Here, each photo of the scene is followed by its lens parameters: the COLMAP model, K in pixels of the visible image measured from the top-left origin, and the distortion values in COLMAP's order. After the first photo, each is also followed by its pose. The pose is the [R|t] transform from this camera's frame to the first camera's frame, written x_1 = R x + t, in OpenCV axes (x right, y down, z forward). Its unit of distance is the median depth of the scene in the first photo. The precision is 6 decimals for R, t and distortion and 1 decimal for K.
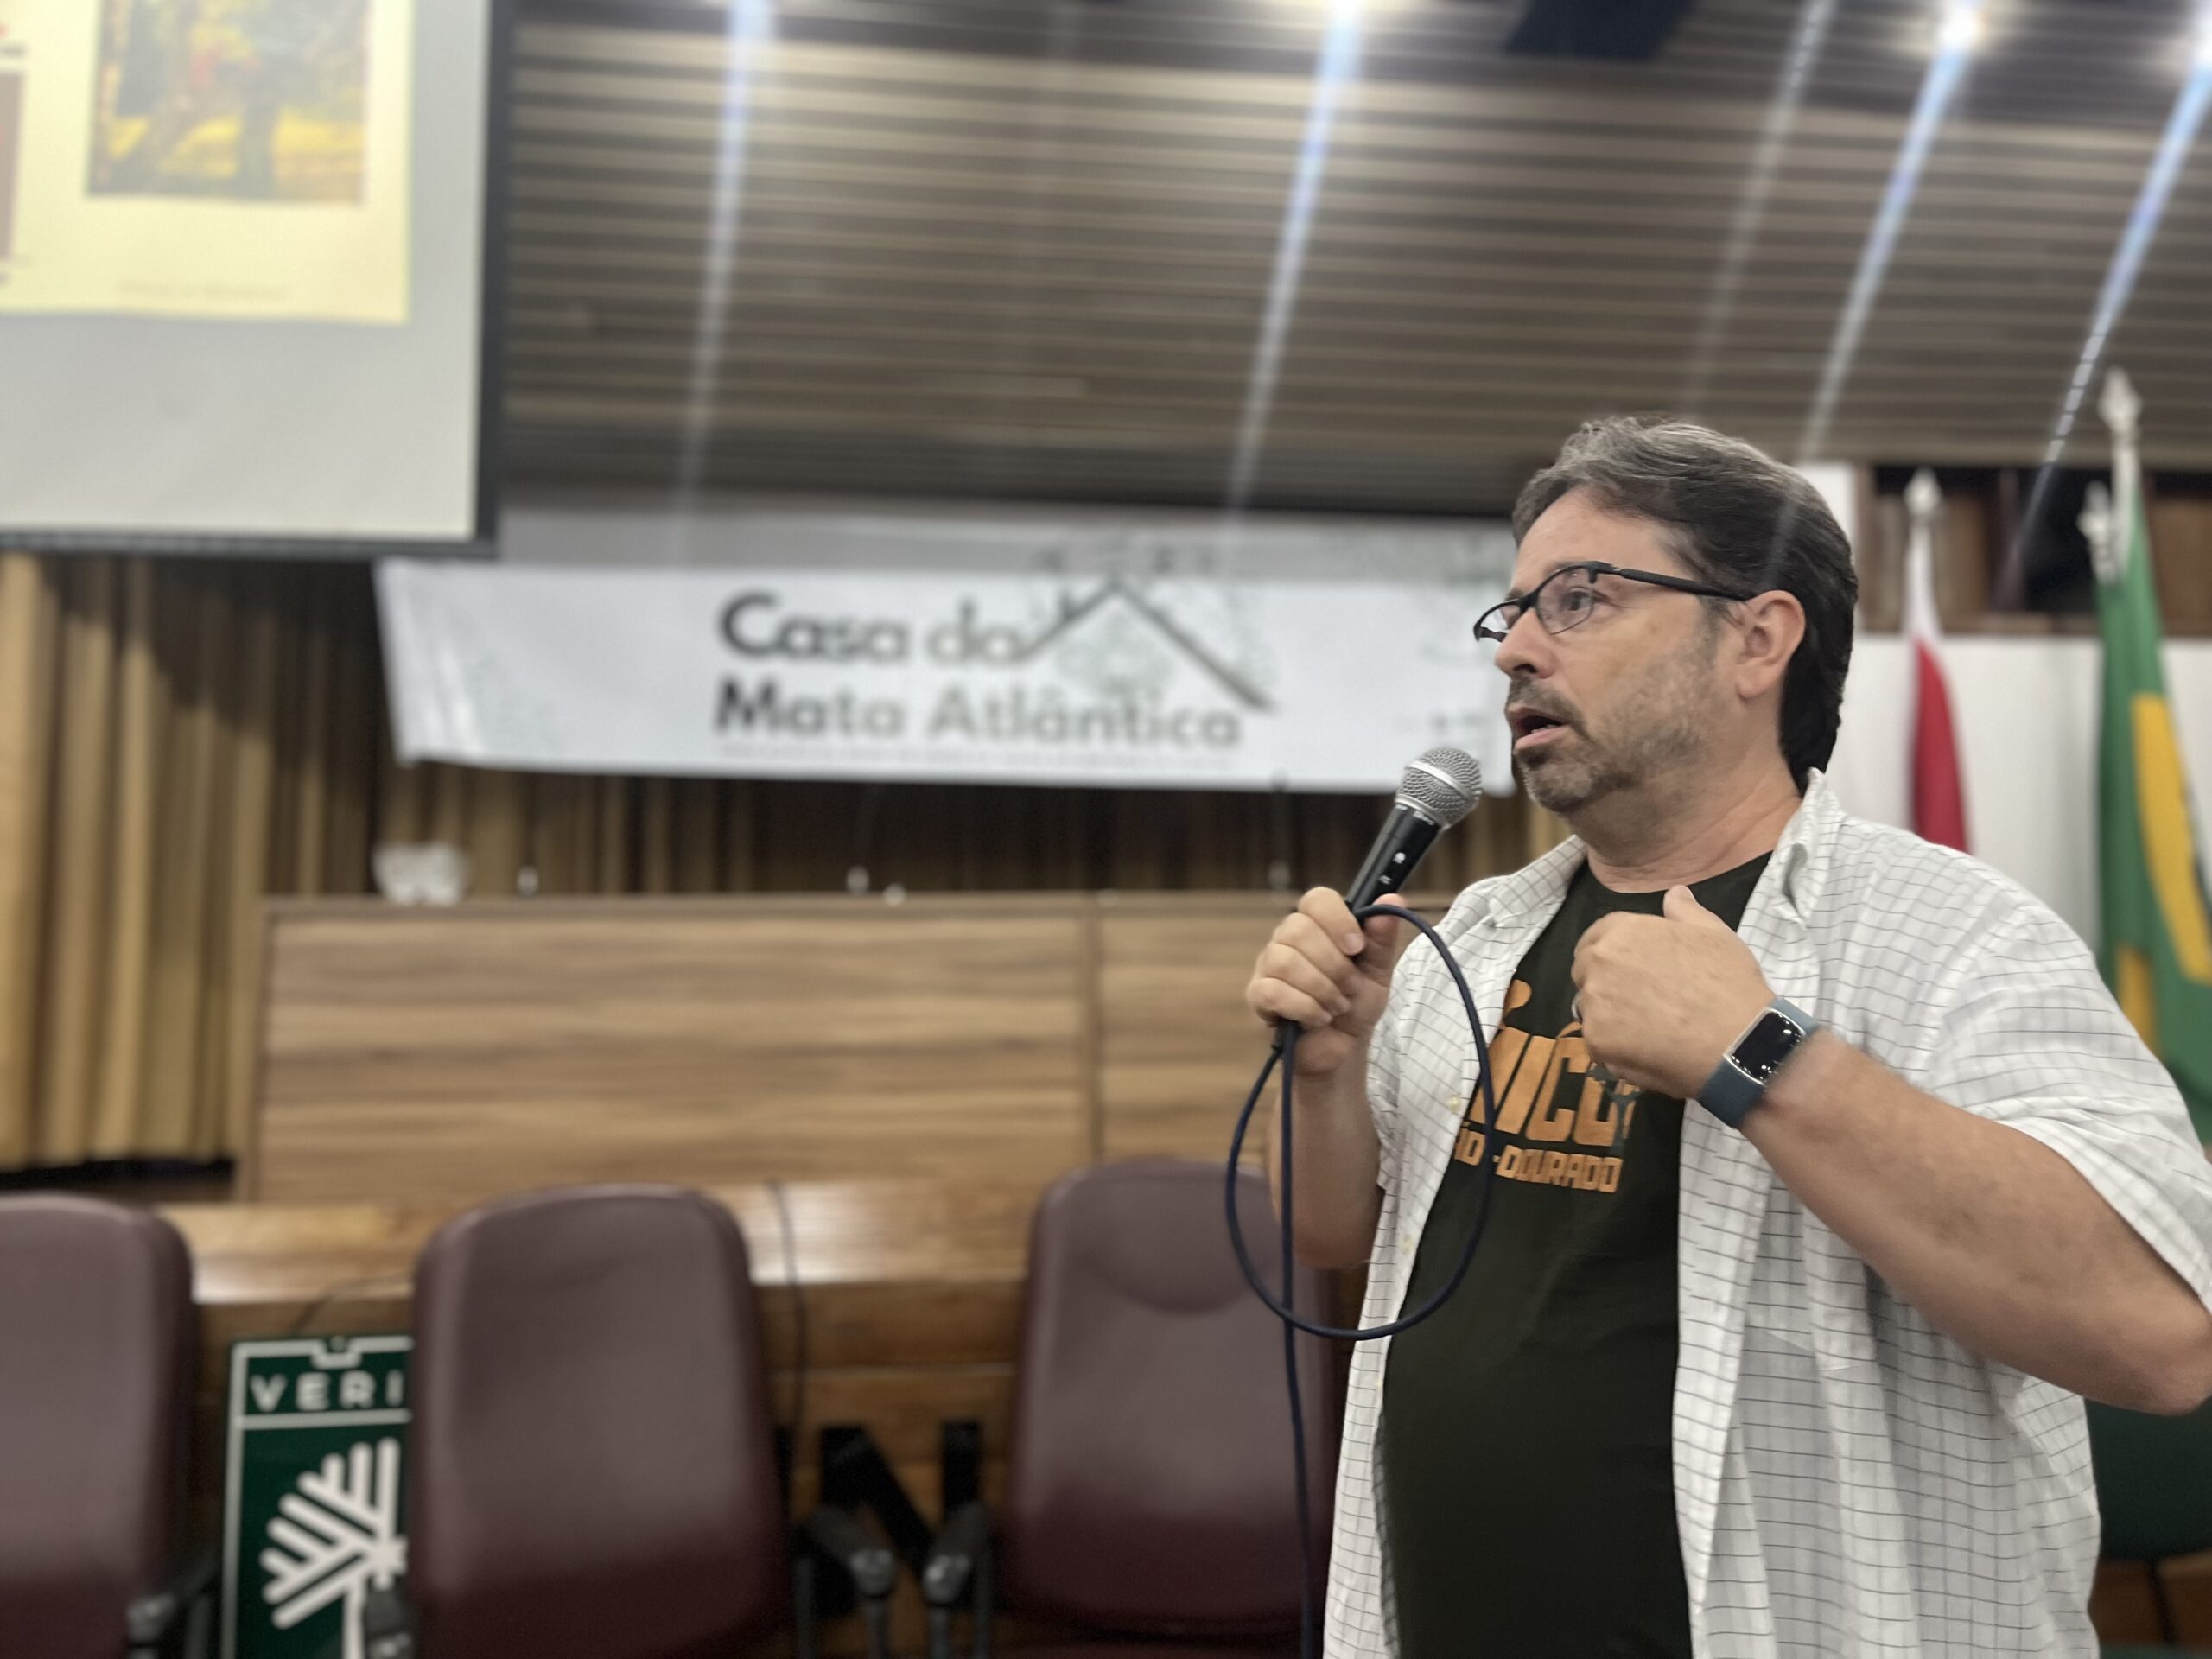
lens RADIAL K [[1682.9, 0, 1133.4], [0, 1682.9, 839.5], [0, 0, 1]] dist [0.063918, -0.070821]
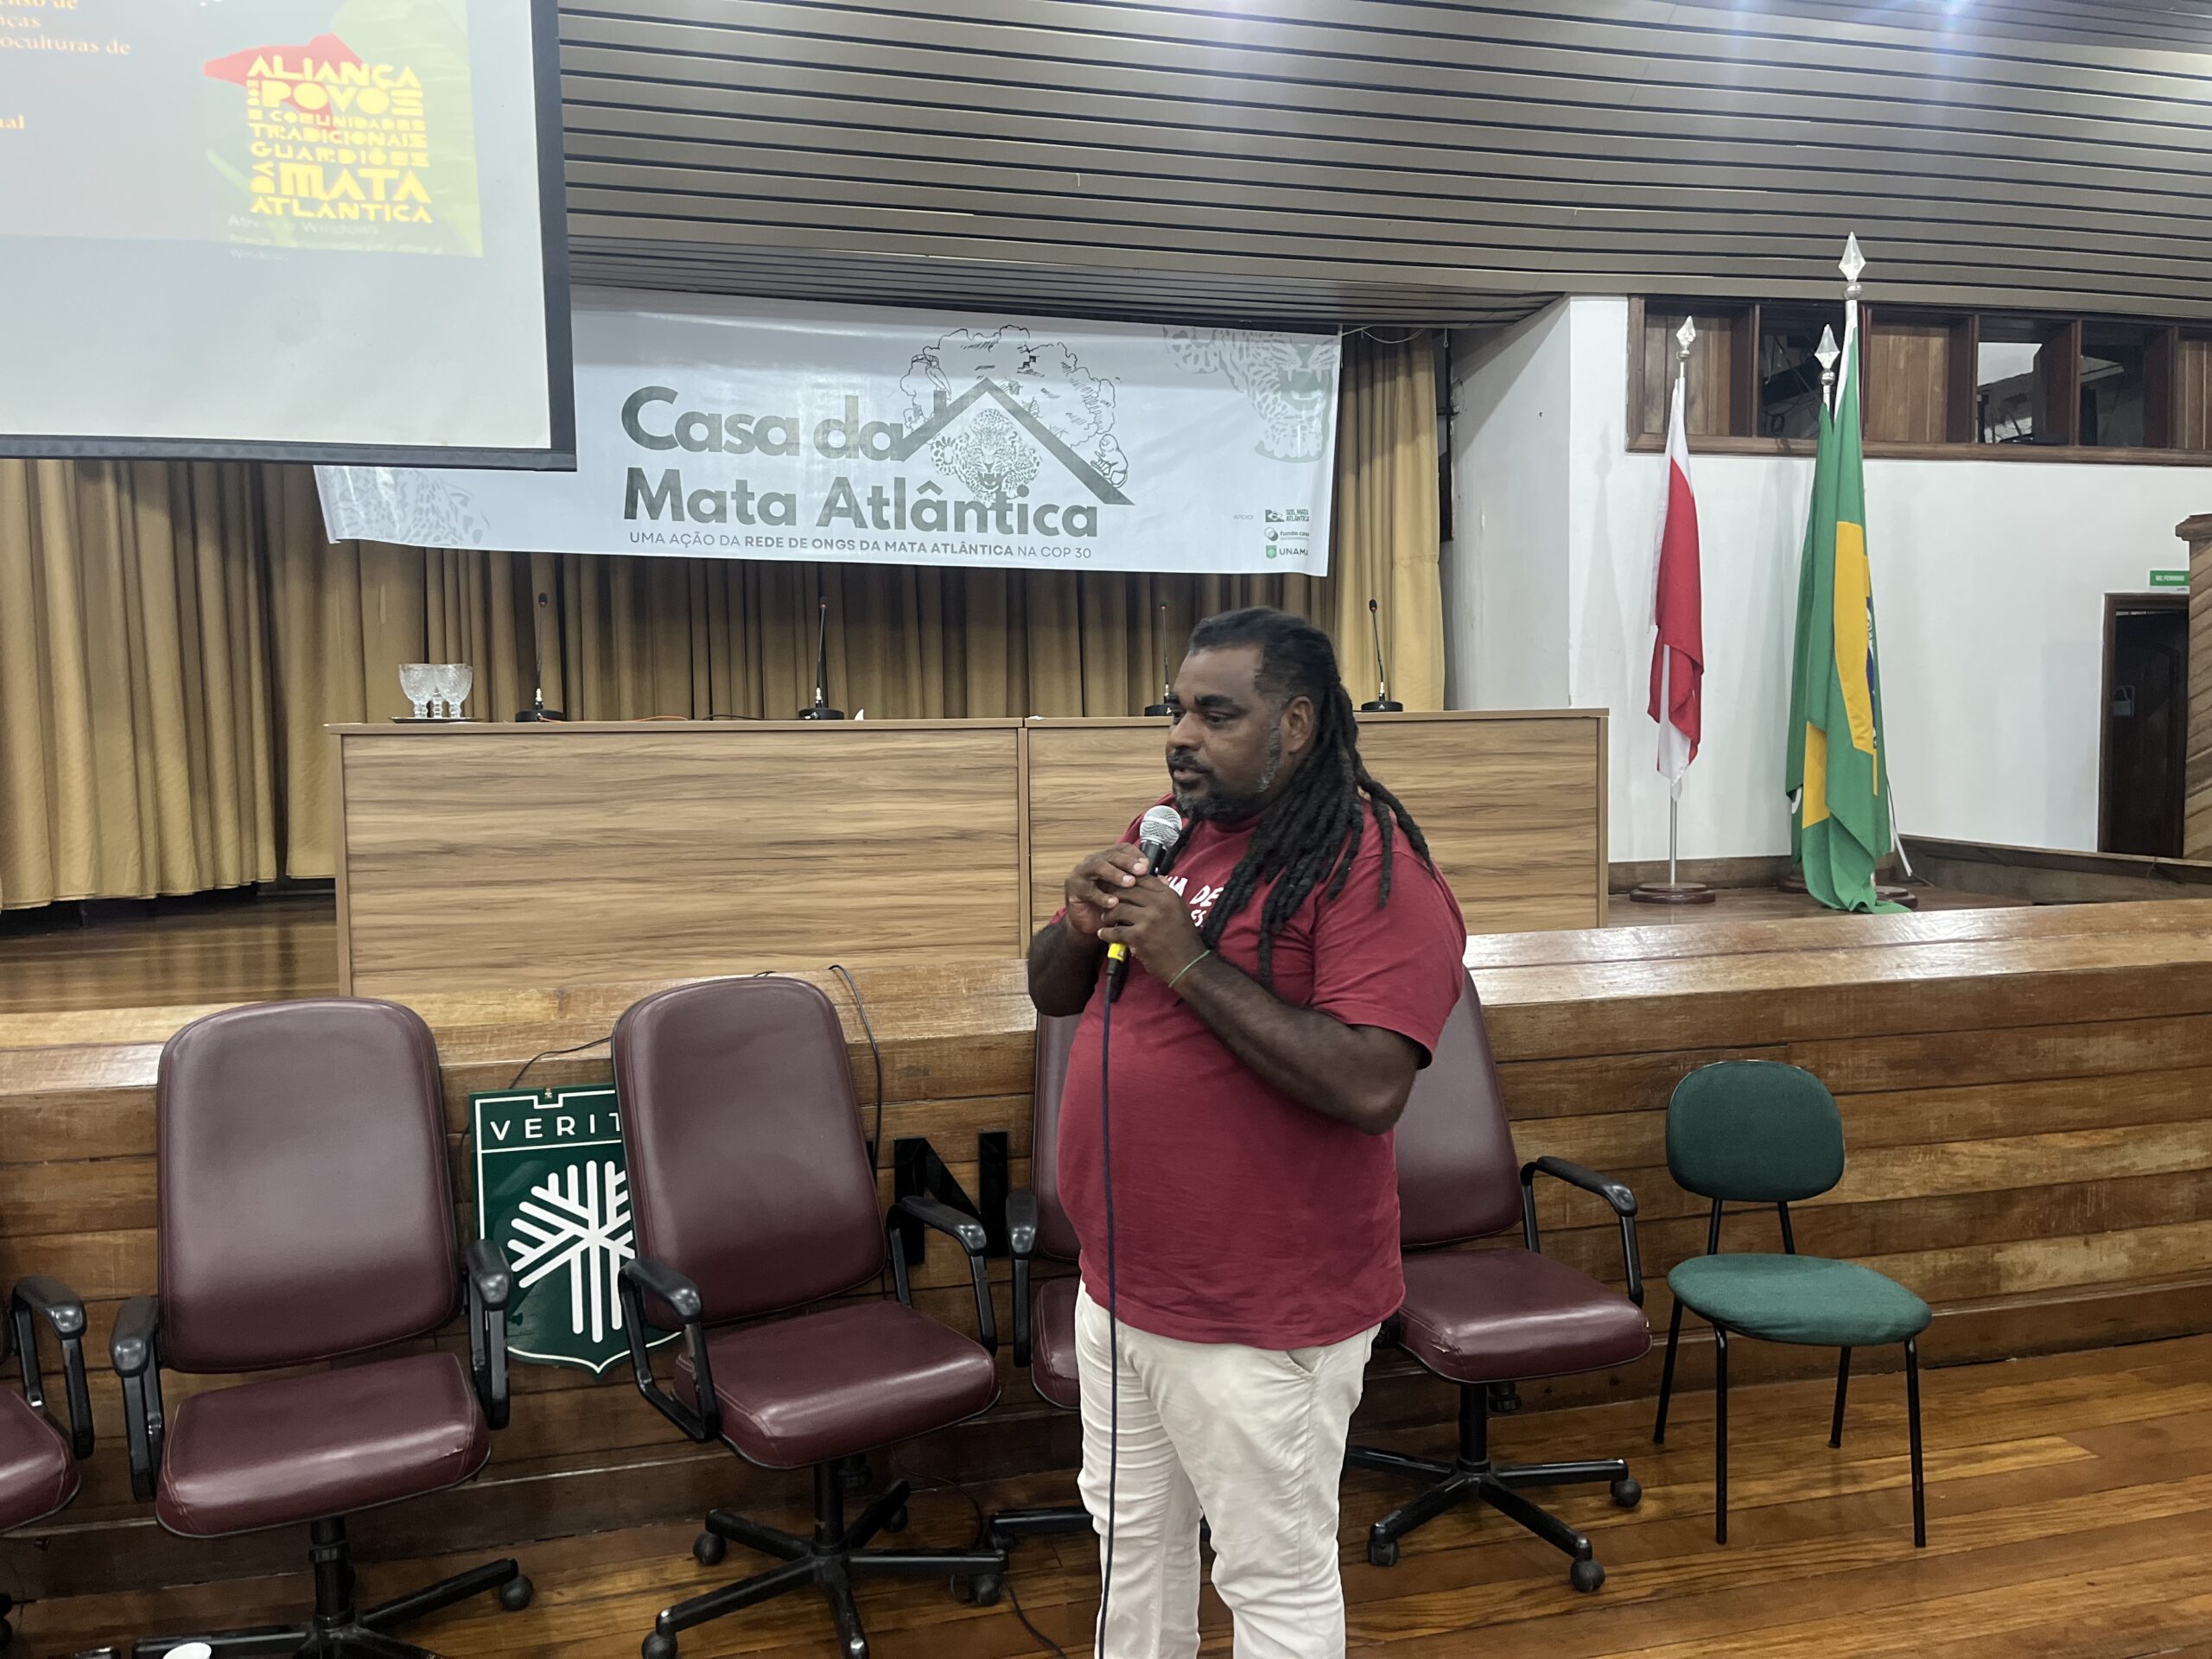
lens RADIAL K [[1682.9, 0, 1105.0], [0, 1682.9, 839.0], [0, 0, 1]] dist [0.063918, -0.070821]
pose [[0.991925, -0.009572, 0.126464, -0.080514], [-0.014348, 0.982275, 0.186894, -0.070657], [-0.126011, -0.187200, 0.974206, -0.146497]]
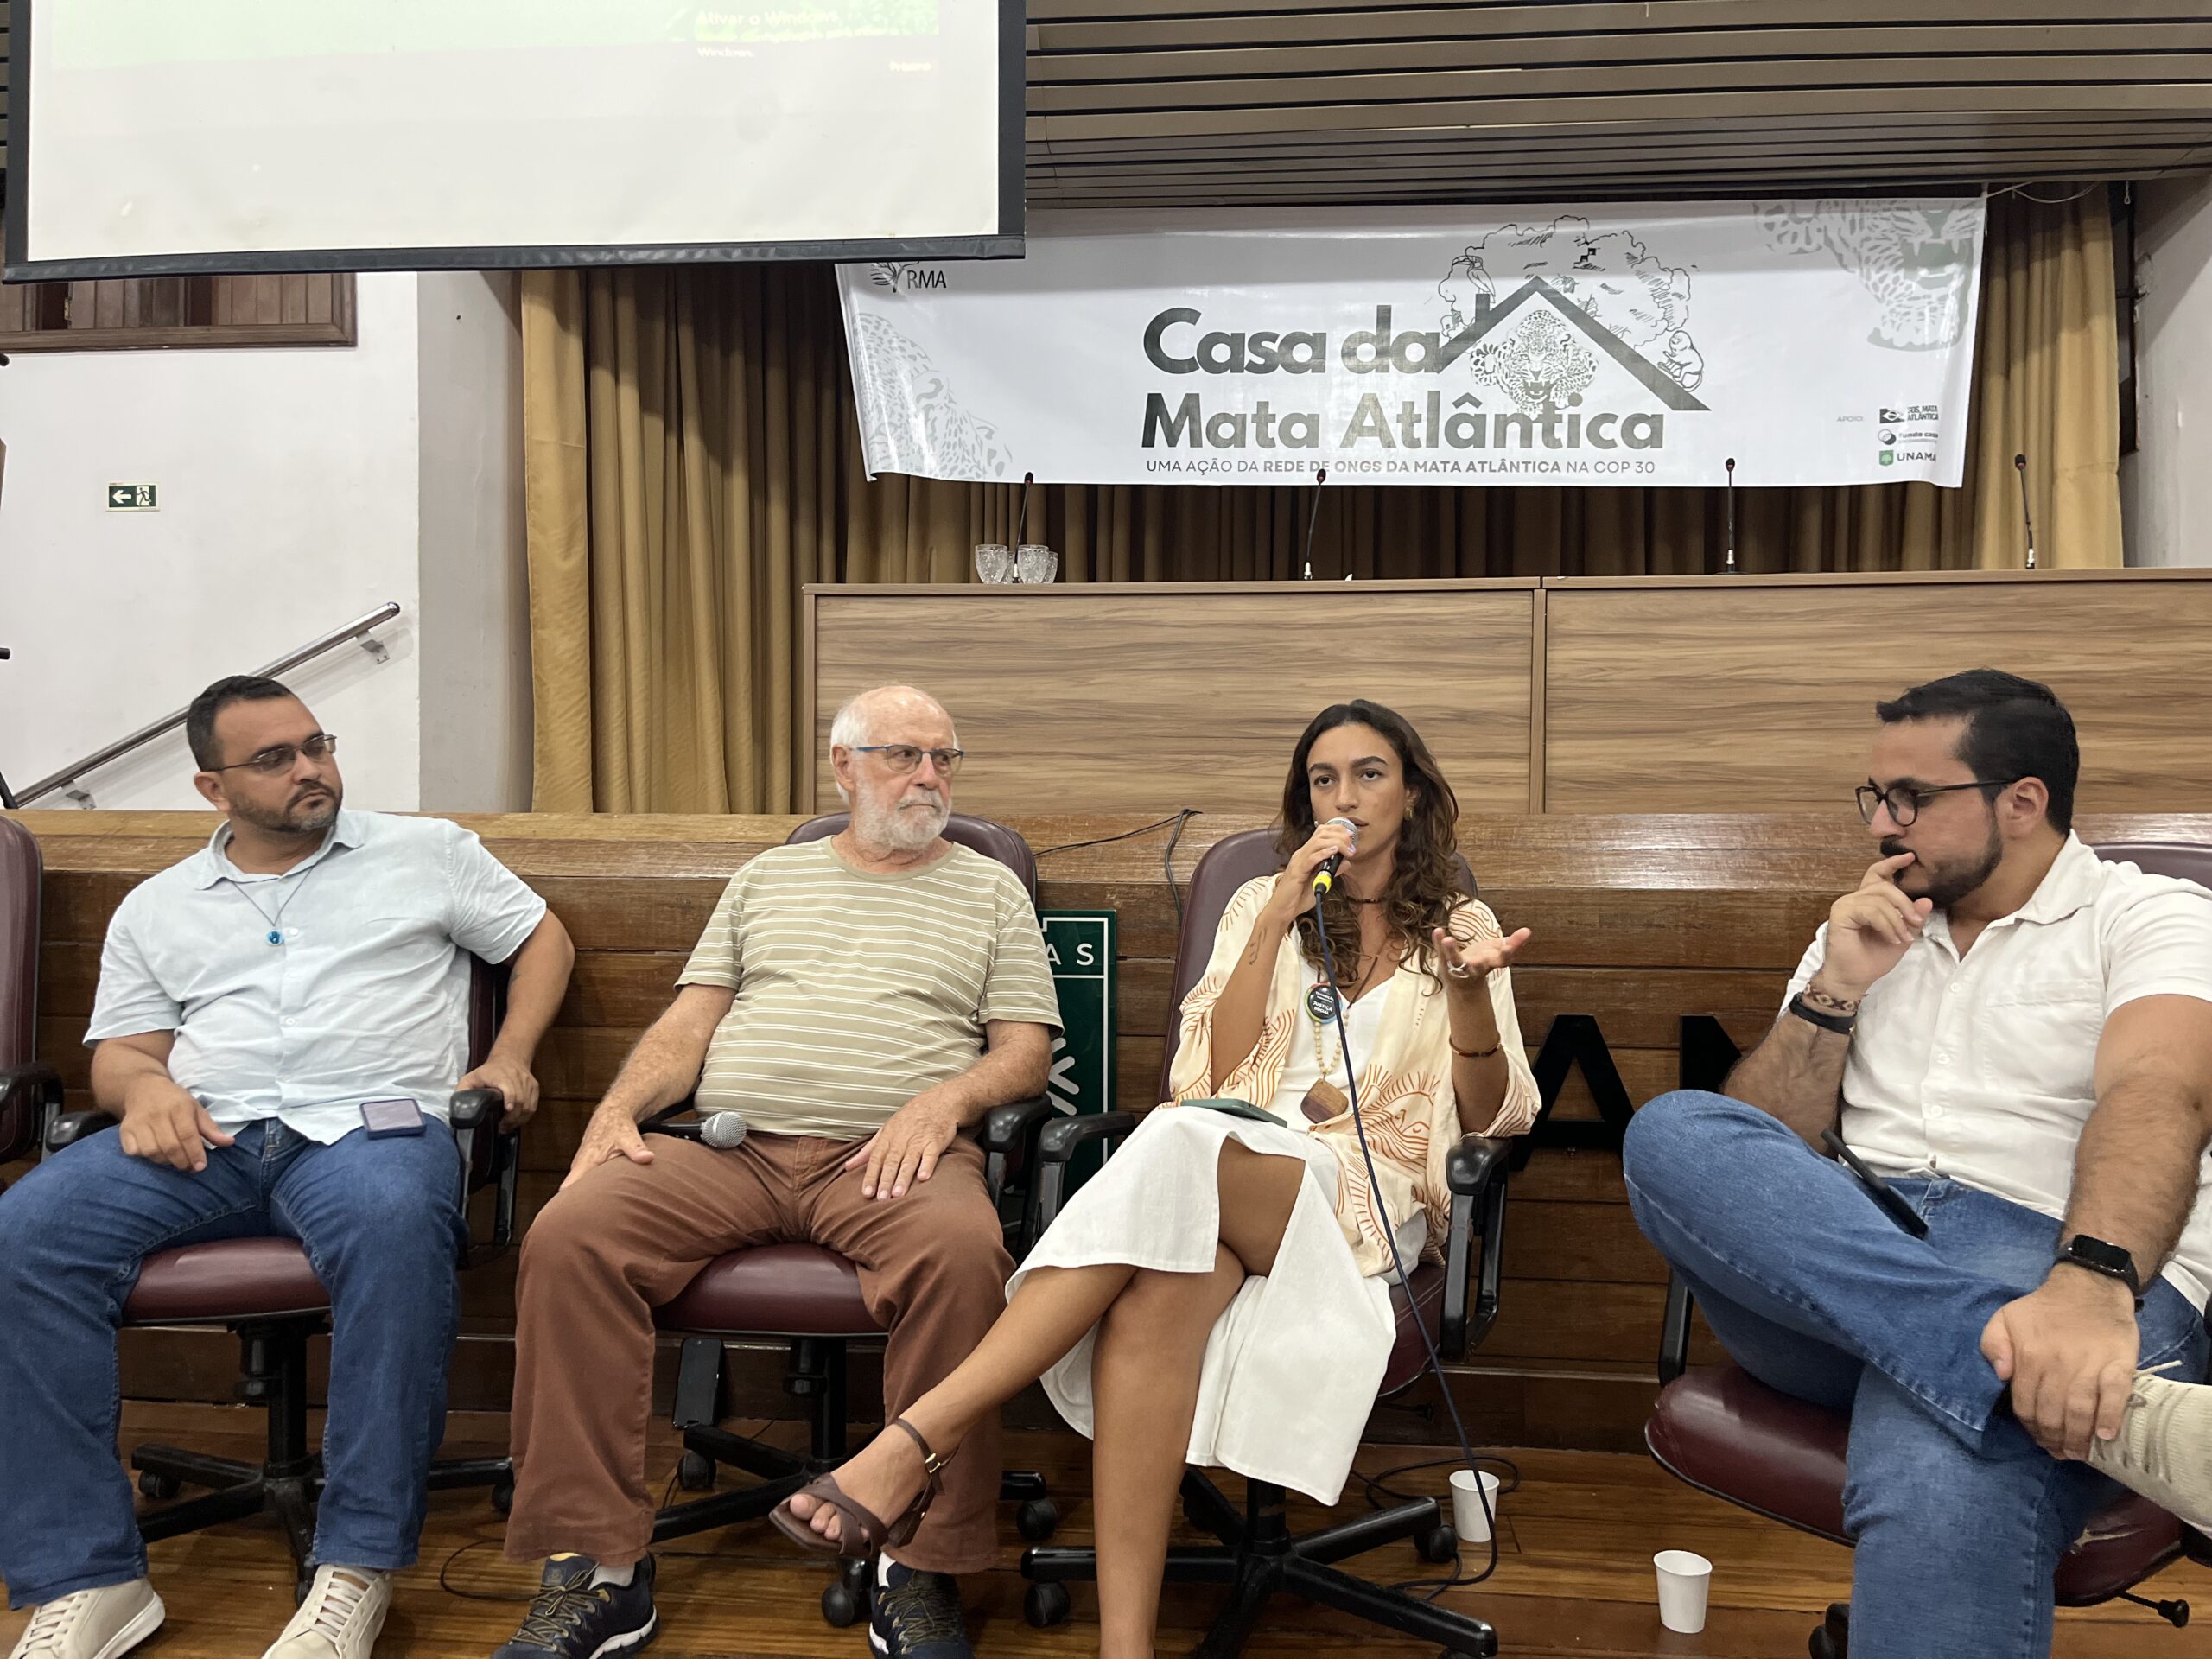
lens RADIAL K [[1682.9, 0, 1097.2], [0, 1682.9, 829.5], [0, 0, 1]] dist [0.063918, -0.070821]
pose [[0.976083, 0.022402, -0.216243, -0.041901], [0.007633, 0.990532, 0.137069, 0.028455], [0.217266, -0.135442, 0.966670, -0.057831]]
